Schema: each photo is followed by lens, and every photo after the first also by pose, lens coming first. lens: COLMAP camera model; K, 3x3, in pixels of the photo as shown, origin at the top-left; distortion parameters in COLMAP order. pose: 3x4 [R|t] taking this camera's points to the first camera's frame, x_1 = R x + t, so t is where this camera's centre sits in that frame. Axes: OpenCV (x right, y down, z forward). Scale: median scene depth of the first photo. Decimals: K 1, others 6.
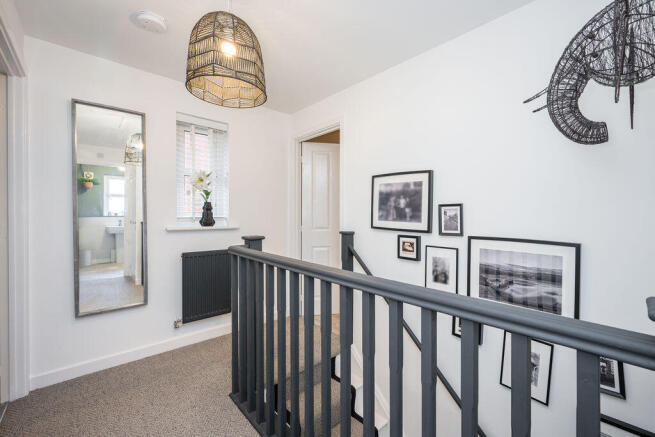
lens RADIAL K [[268.3, 0, 327.5], [0, 268.3, 218.5], [0, 0, 1]] dist [0.000714, 0.000084]
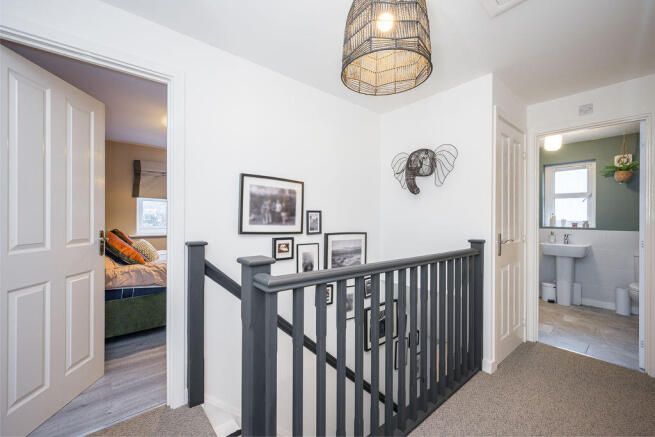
lens RADIAL K [[268.9, 0, 327.5], [0, 268.9, 218.5], [0, 0, 1]] dist [-0.000456, 0.000001]
pose [[0.039580, -0.002603, 0.999213, -0.799134], [0.007298, 0.999971, 0.002316, -0.015700], [-0.999190, 0.007200, 0.039598, 0.798543]]
